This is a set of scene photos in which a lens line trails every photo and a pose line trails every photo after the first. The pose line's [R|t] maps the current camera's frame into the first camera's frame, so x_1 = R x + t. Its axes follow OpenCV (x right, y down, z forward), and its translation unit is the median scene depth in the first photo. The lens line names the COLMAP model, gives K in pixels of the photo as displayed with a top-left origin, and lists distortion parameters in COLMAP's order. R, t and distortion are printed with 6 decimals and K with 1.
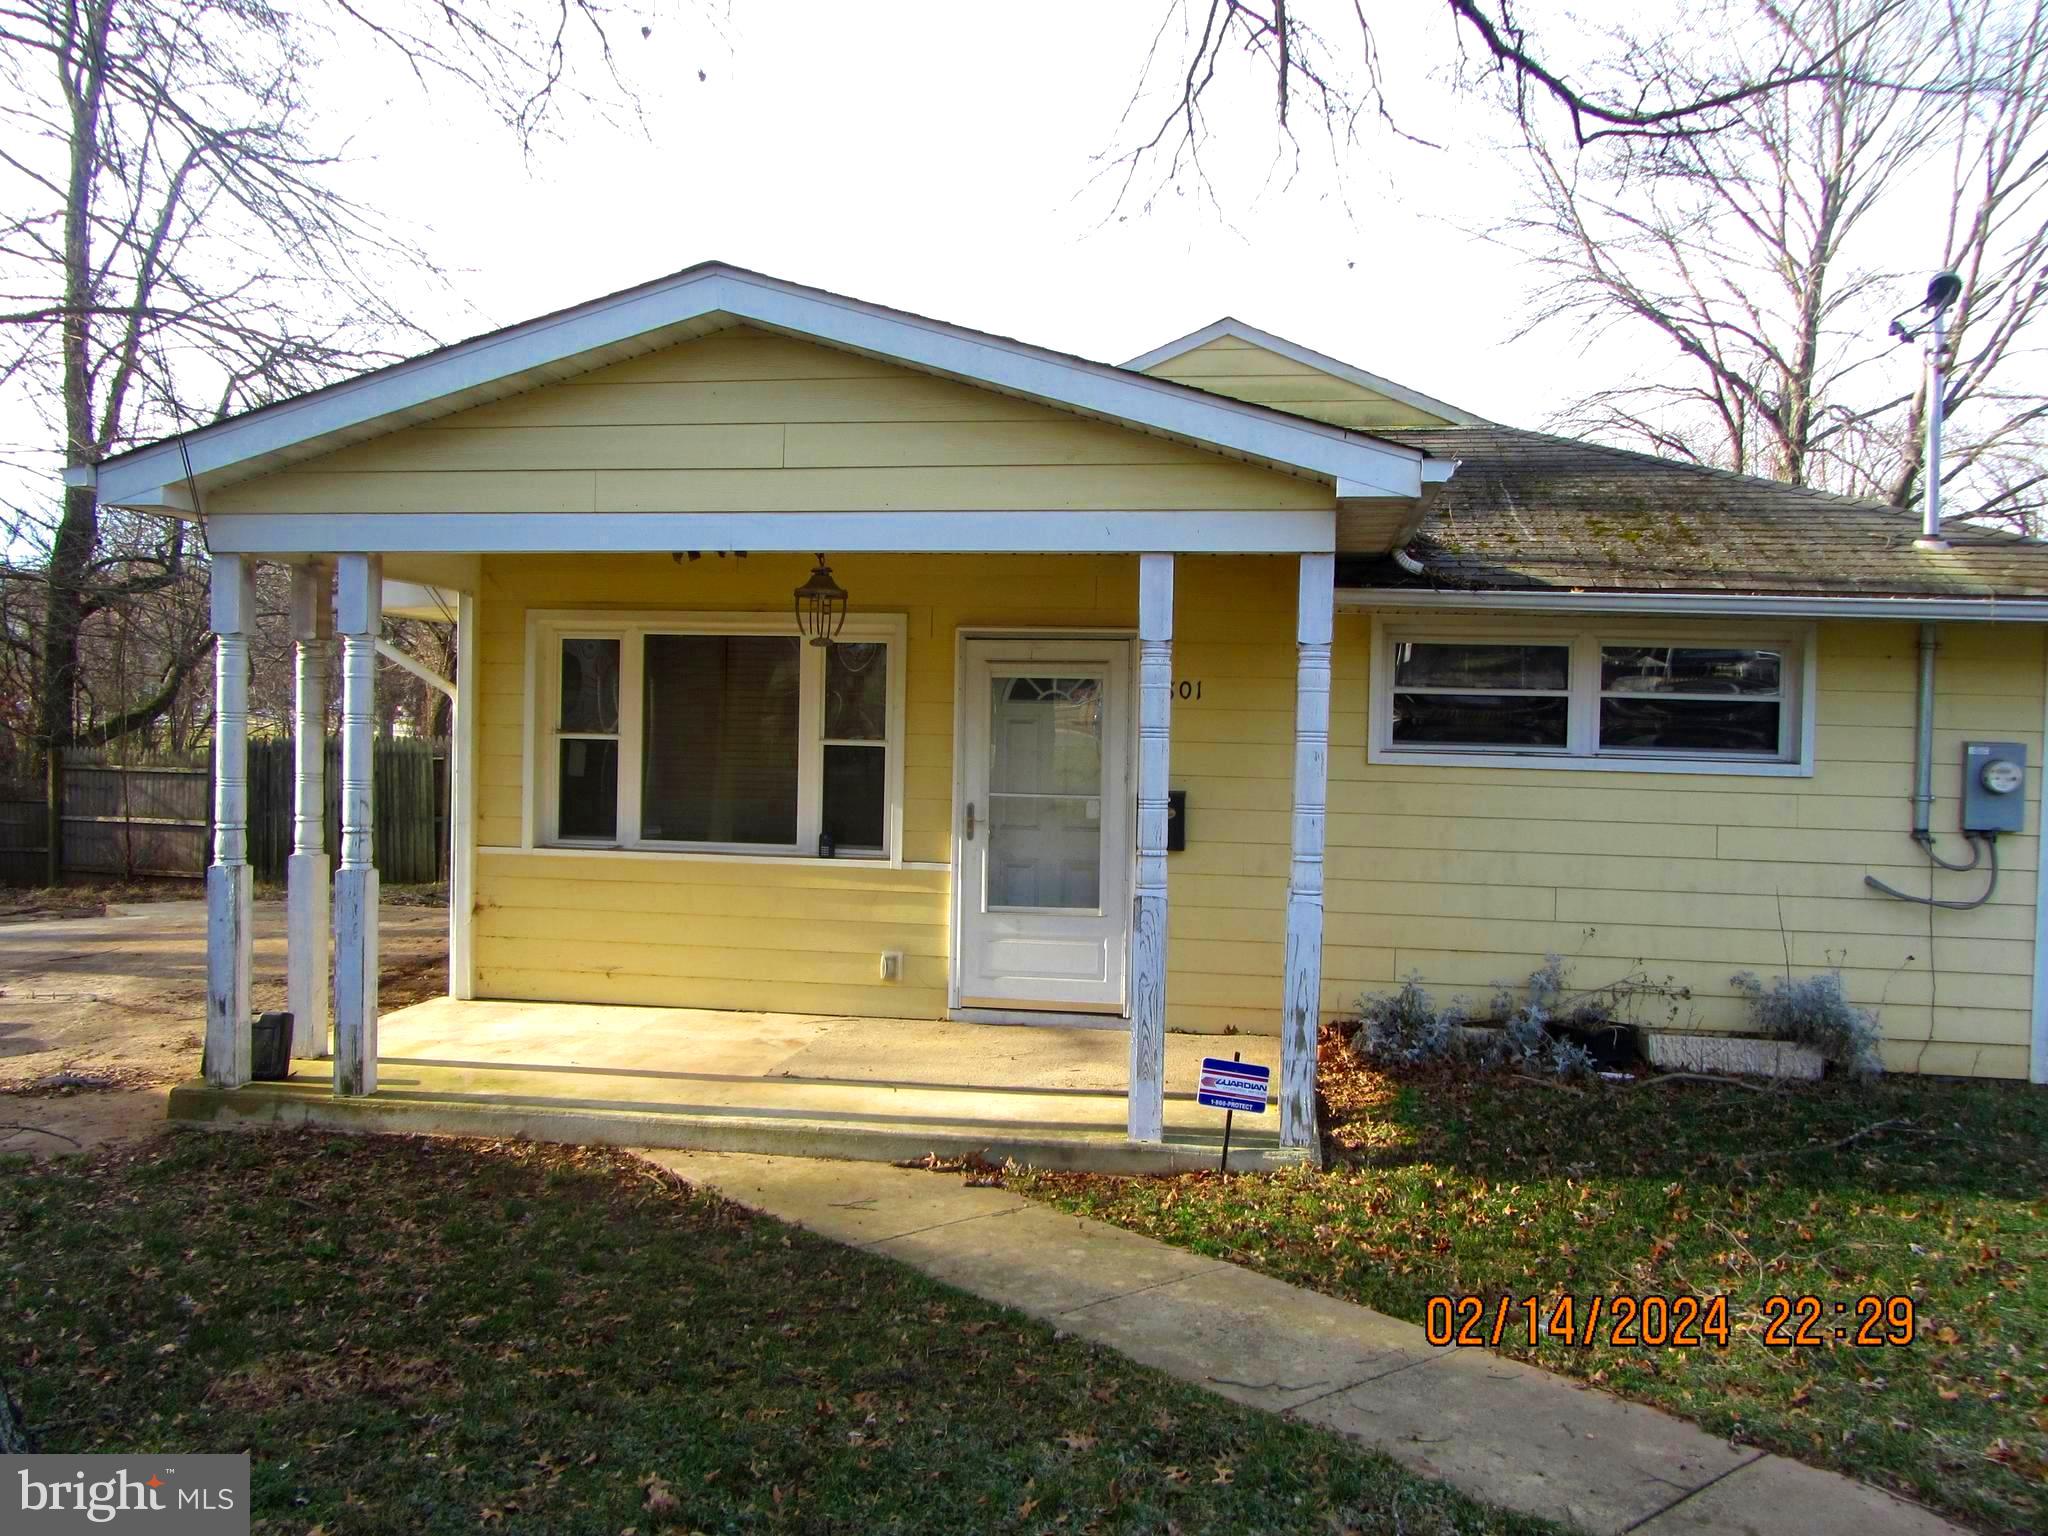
lens RADIAL K [[1686.4, 0, 1023.6], [0, 1686.4, 758.8], [0, 0, 1]] dist [-0.032498, 0.008799]
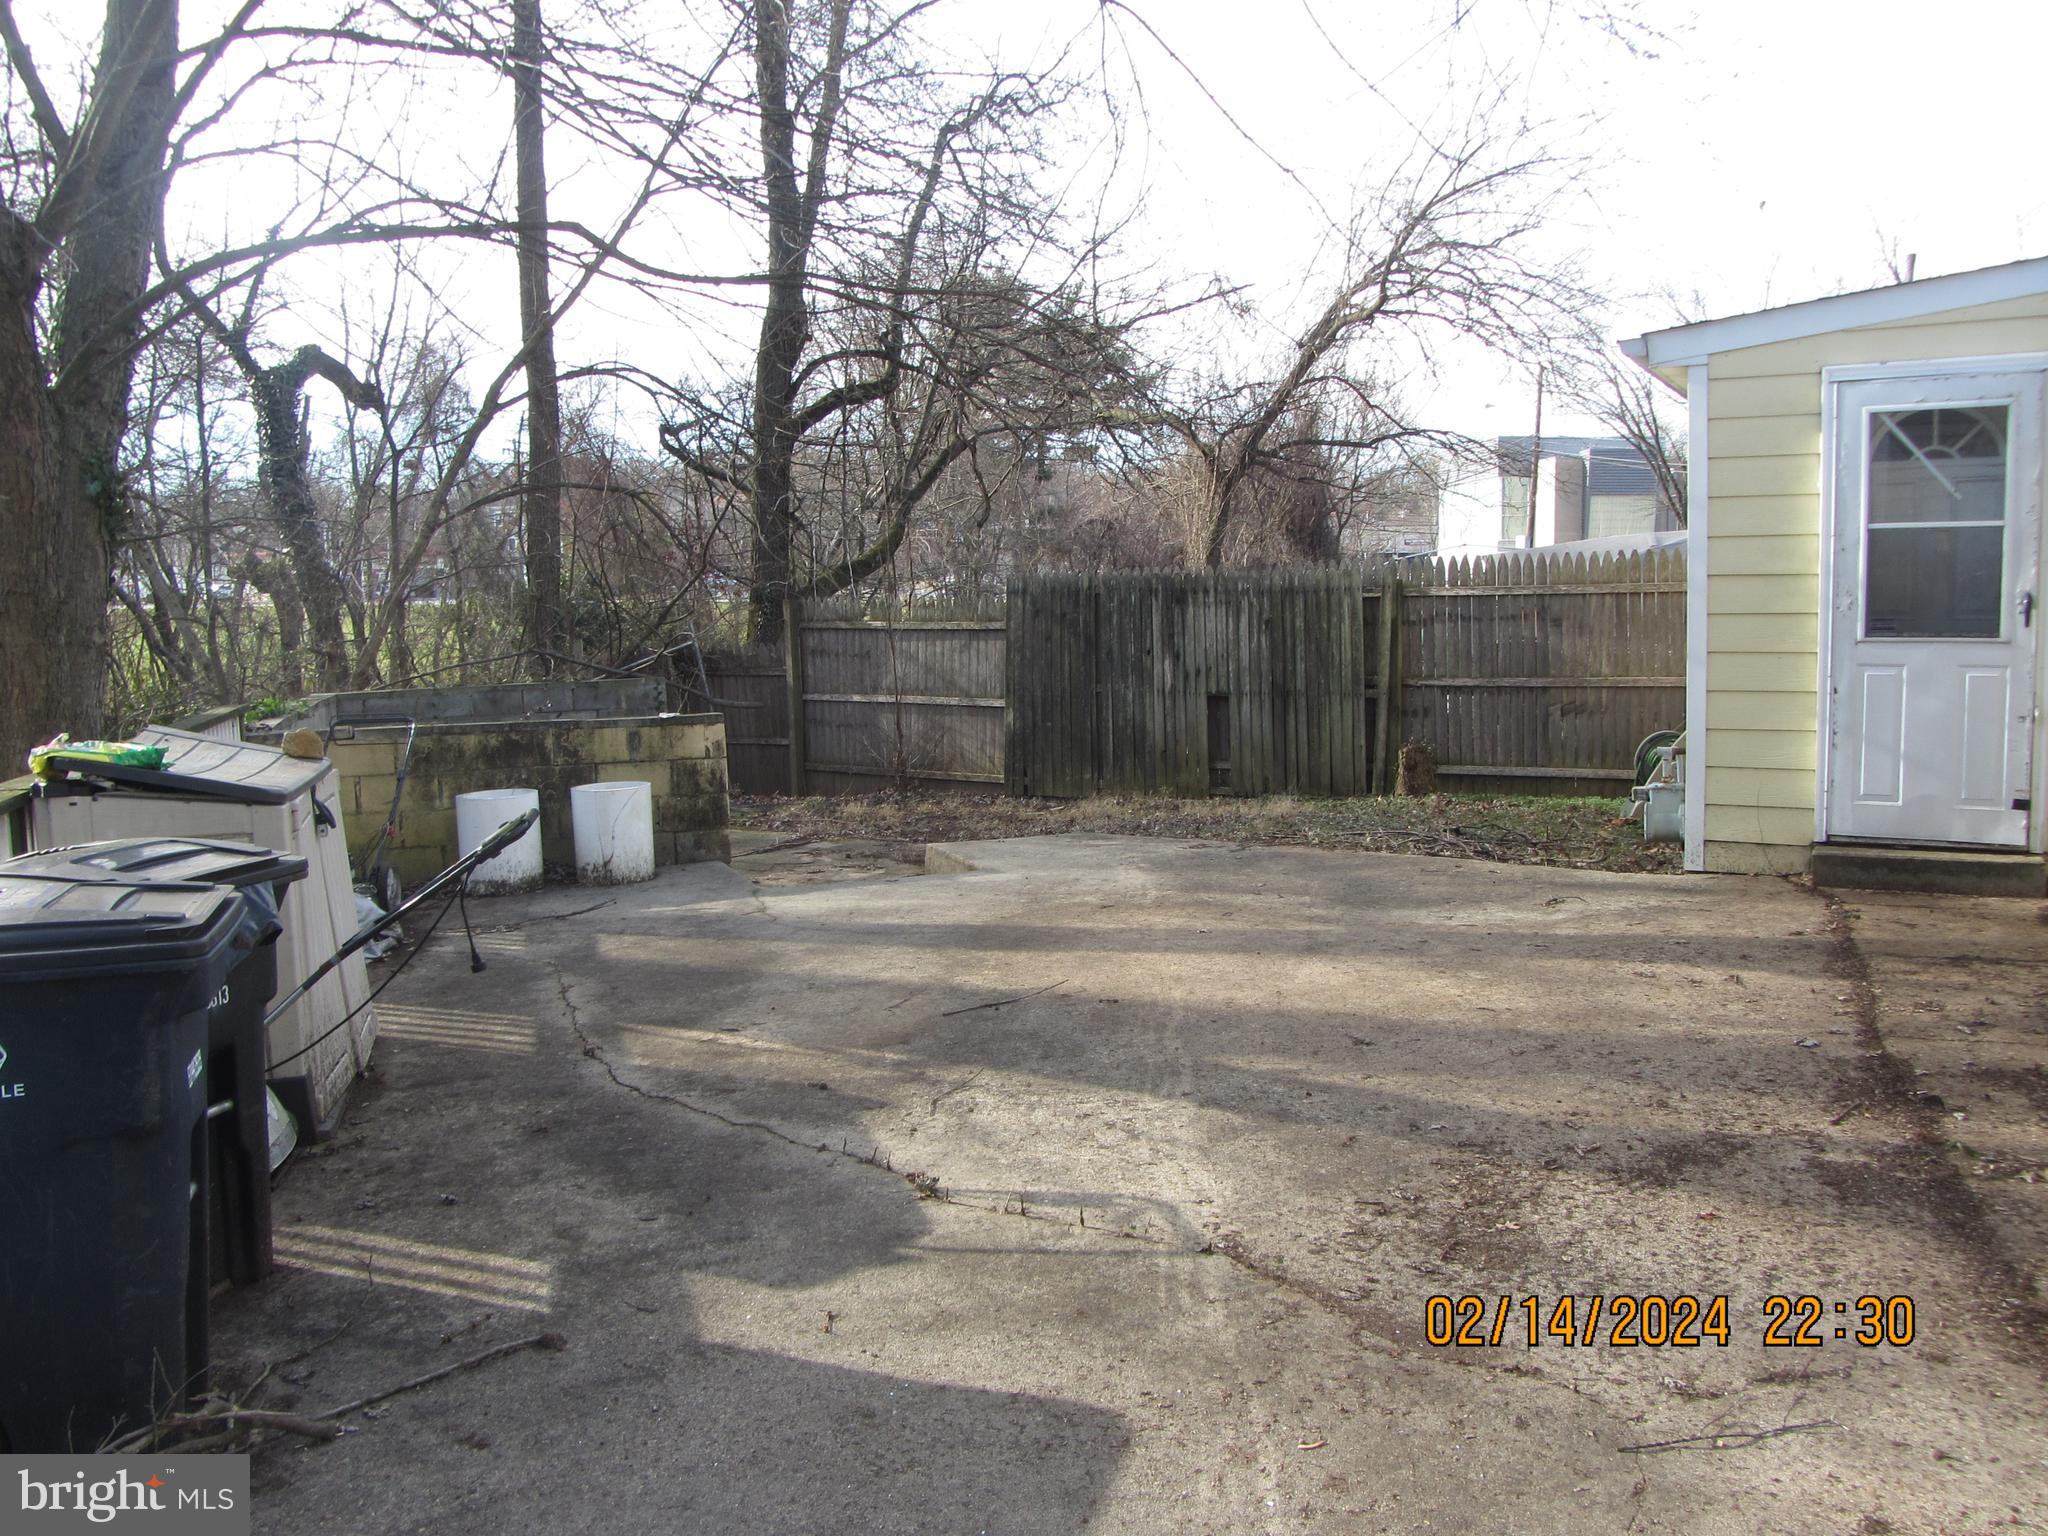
lens RADIAL K [[1686.4, 0, 1012.5], [0, 1686.4, 771.2], [0, 0, 1]] dist [-0.032498, 0.008799]
pose [[0.941144, 0.000012, -0.338005, -0.587718], [0.030699, 0.995864, 0.085515, 0.018198], [0.336608, -0.090858, 0.937251, 0.826362]]
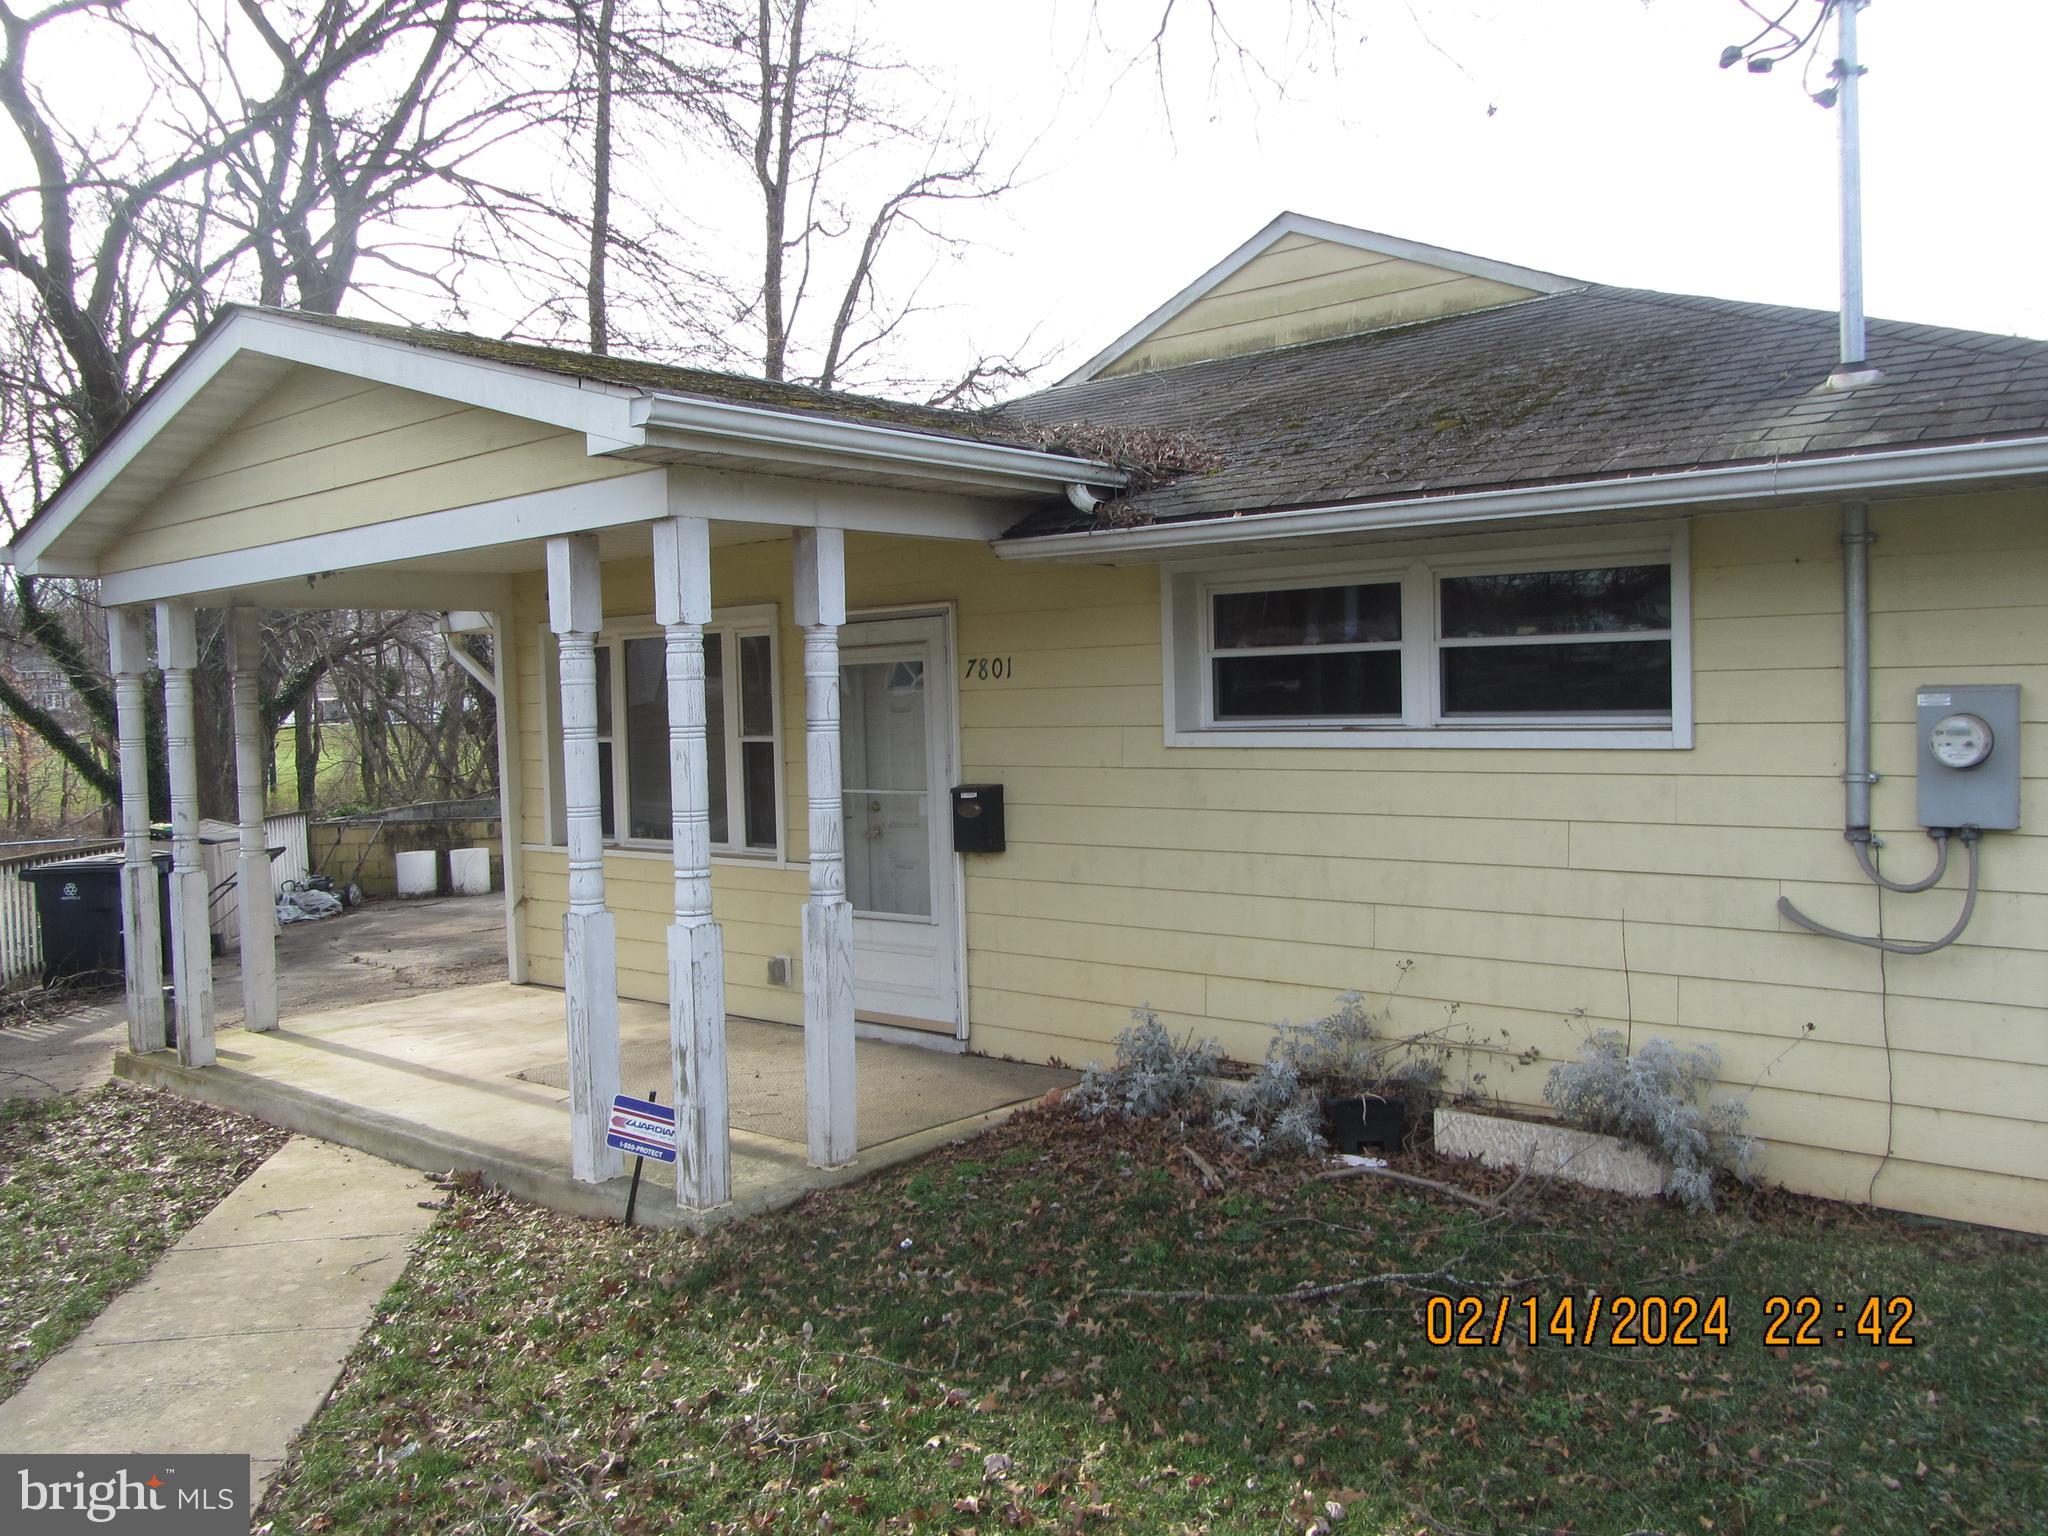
lens RADIAL K [[1686.4, 0, 1036.0], [0, 1686.4, 749.9], [0, 0, 1]] dist [-0.032498, 0.008799]
pose [[0.845094, -0.028410, -0.533862, 0.596190], [0.035432, 0.999368, 0.002904, 0.000018], [0.533442, -0.021370, 0.845567, 0.282329]]
